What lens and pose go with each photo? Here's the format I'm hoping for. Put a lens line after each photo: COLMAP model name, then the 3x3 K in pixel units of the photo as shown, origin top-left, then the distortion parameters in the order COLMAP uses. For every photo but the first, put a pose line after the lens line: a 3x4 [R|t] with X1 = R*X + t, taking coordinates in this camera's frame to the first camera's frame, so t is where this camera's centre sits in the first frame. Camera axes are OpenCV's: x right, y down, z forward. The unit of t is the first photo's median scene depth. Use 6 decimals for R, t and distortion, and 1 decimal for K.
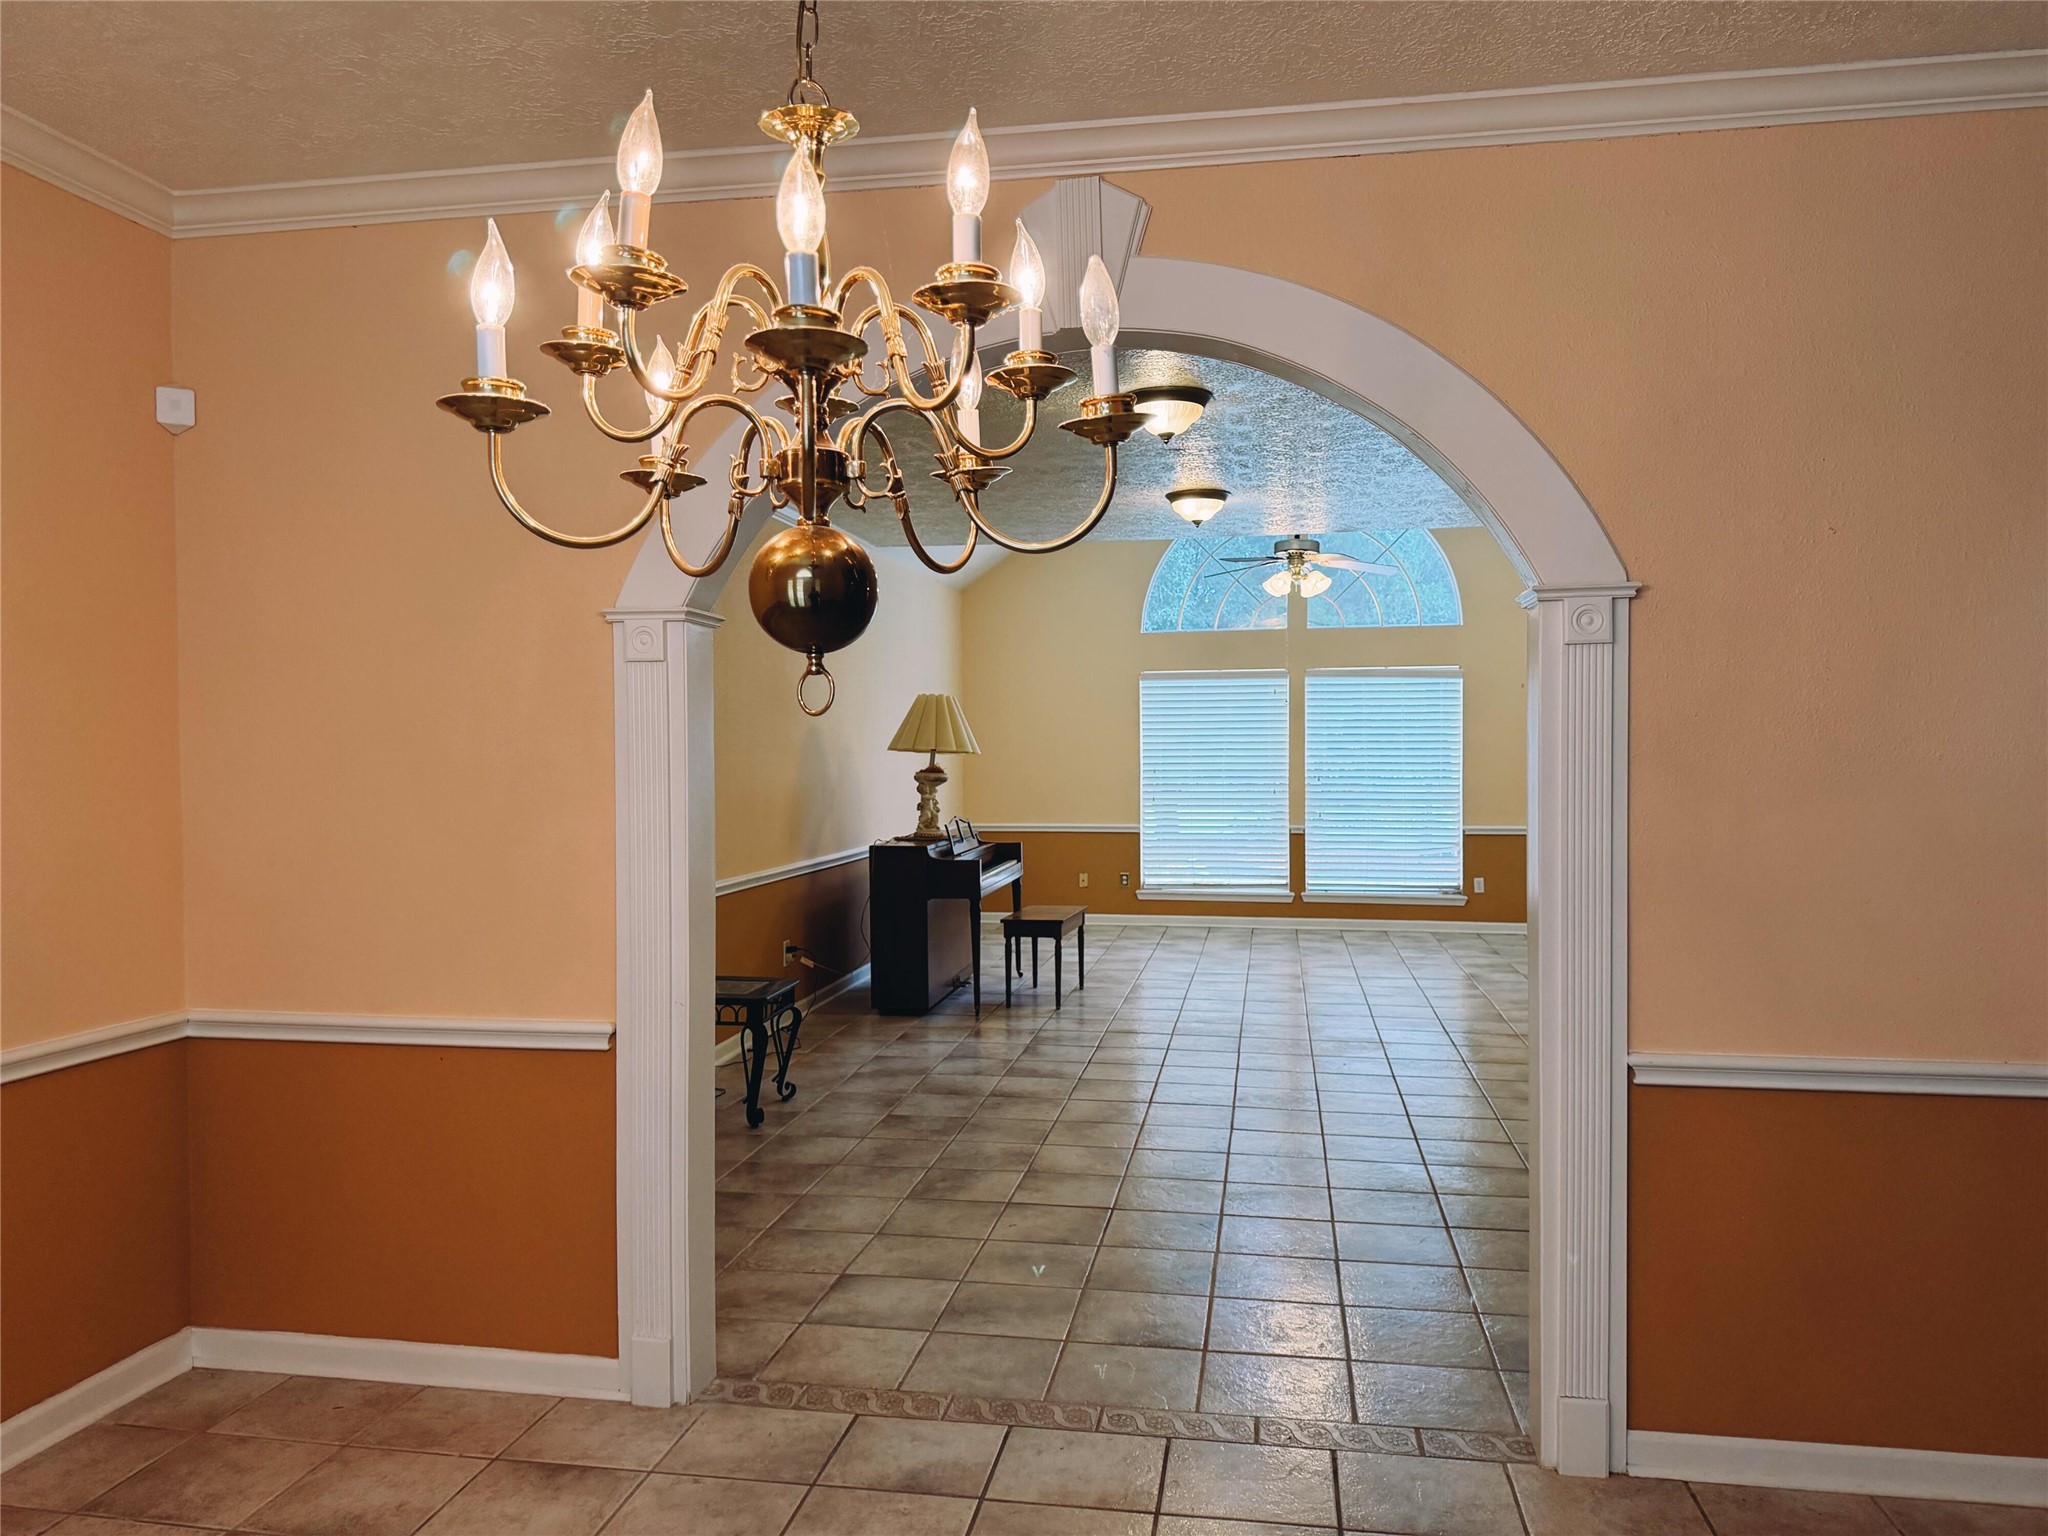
lens RADIAL K [[1447.8, 0, 1024.0], [0, 1447.8, 768.0], [0, 0, 1]] dist [-0.006033, -0.010816]
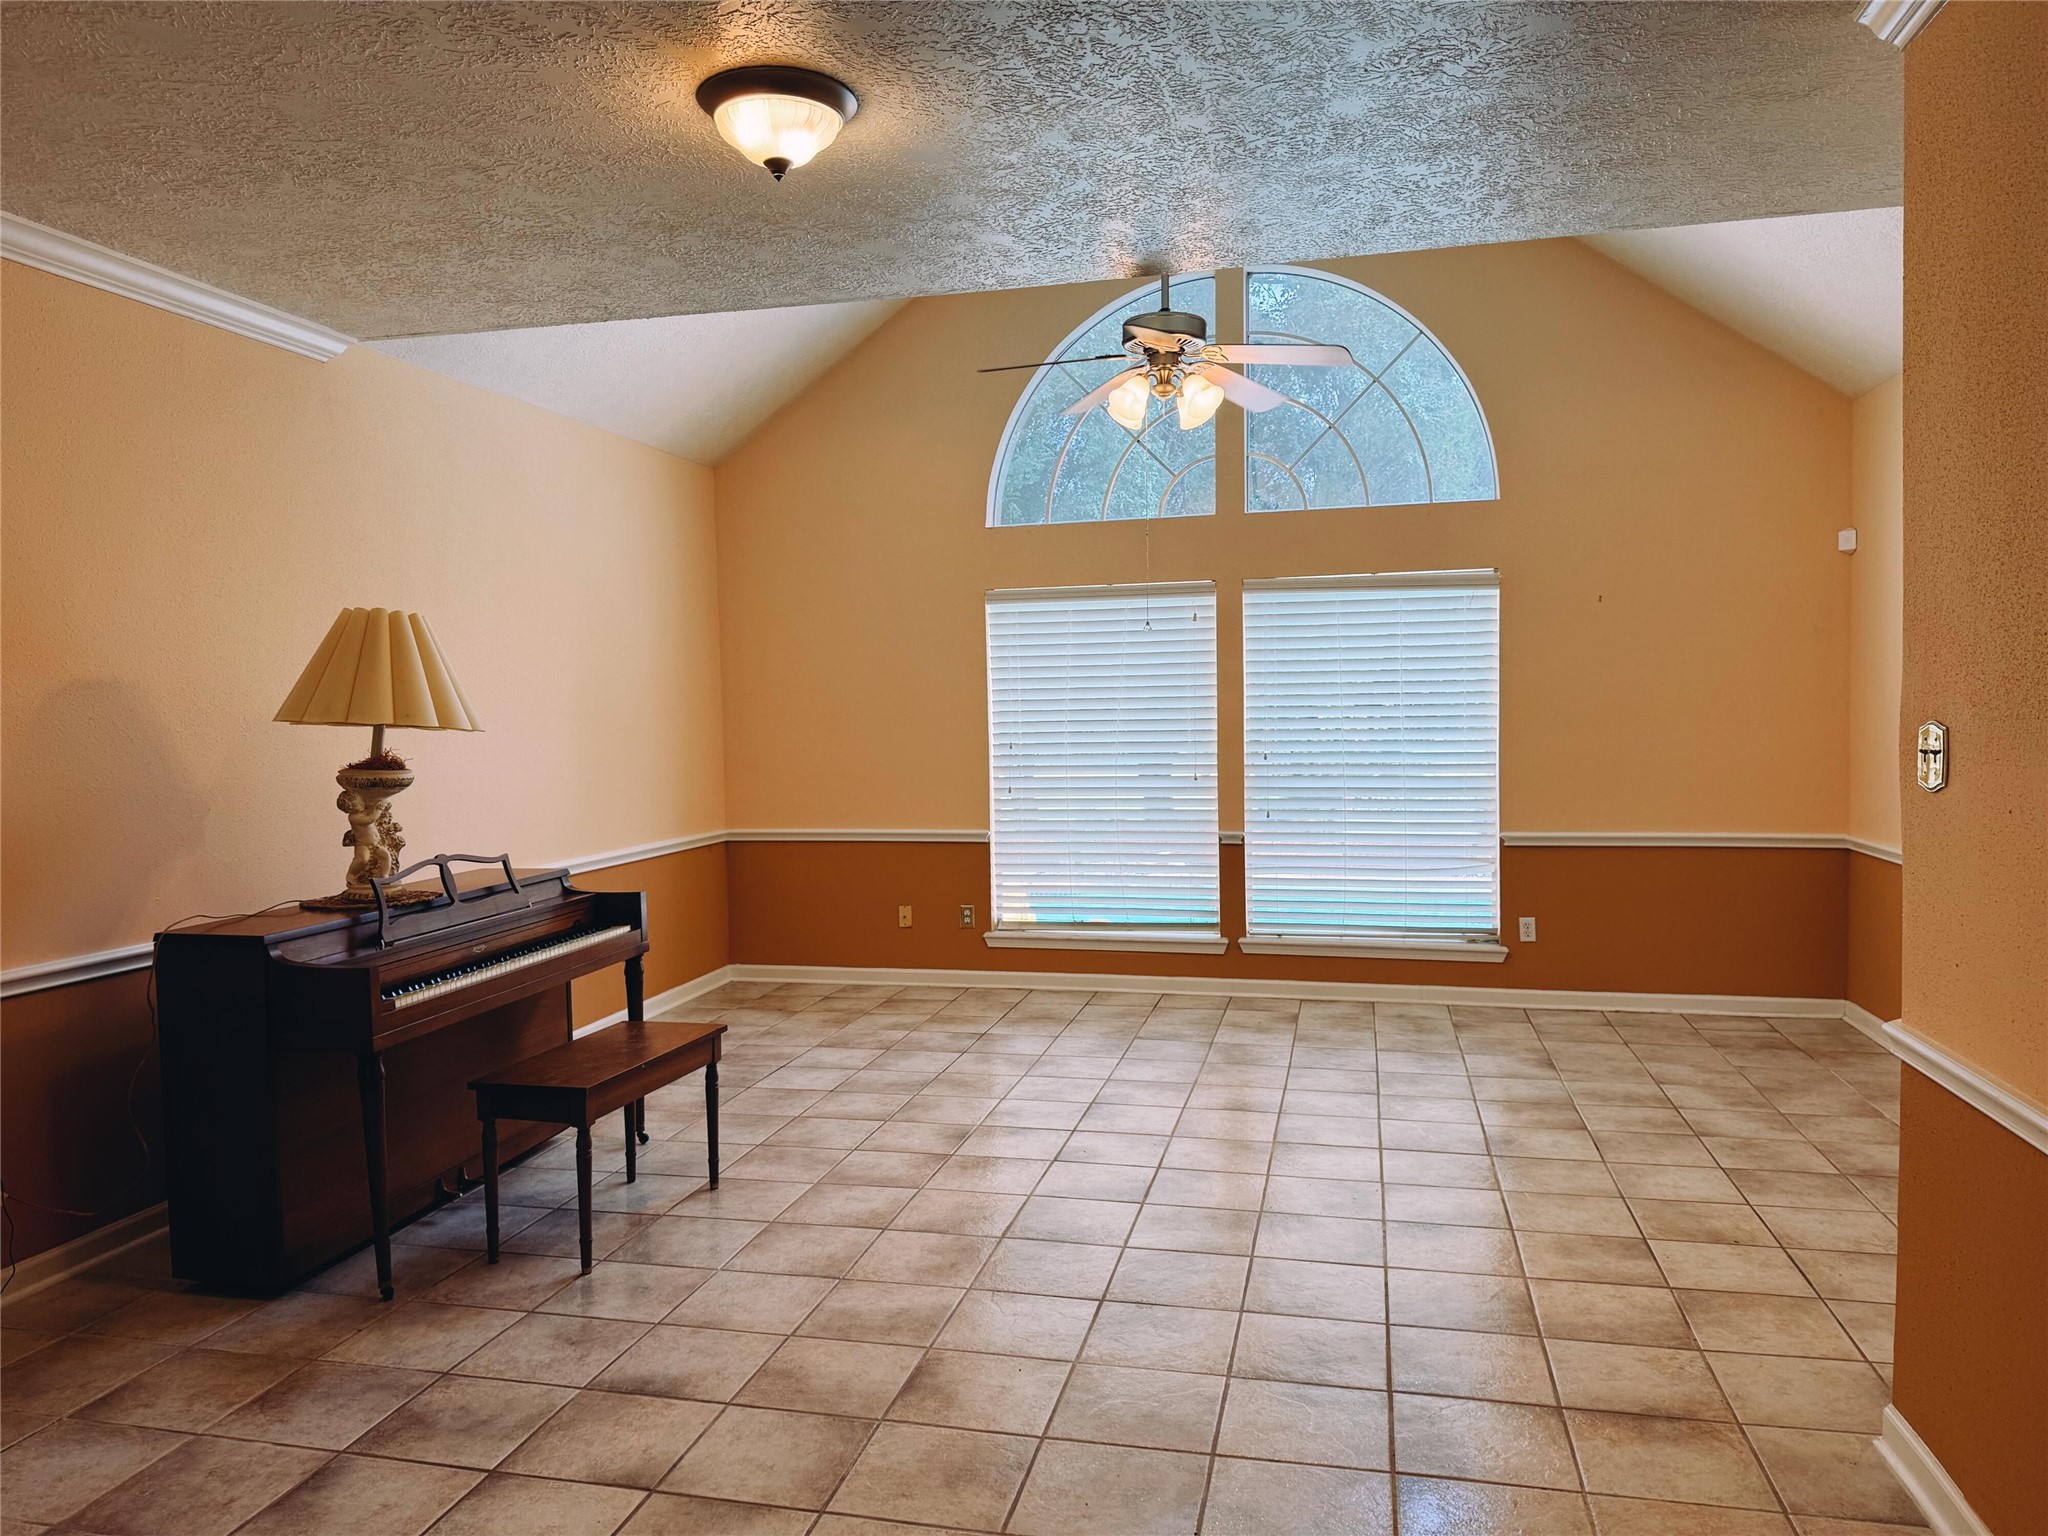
lens RADIAL K [[1458.3, 0, 1041.9], [0, 1458.3, 770.6], [0, 0, 1]] dist [0.094362, -0.152071]
pose [[0.999166, -0.011301, -0.039249, 0.134000], [0.012445, 0.999501, 0.029029, -0.005791], [0.038901, -0.029493, 0.998808, 0.371424]]
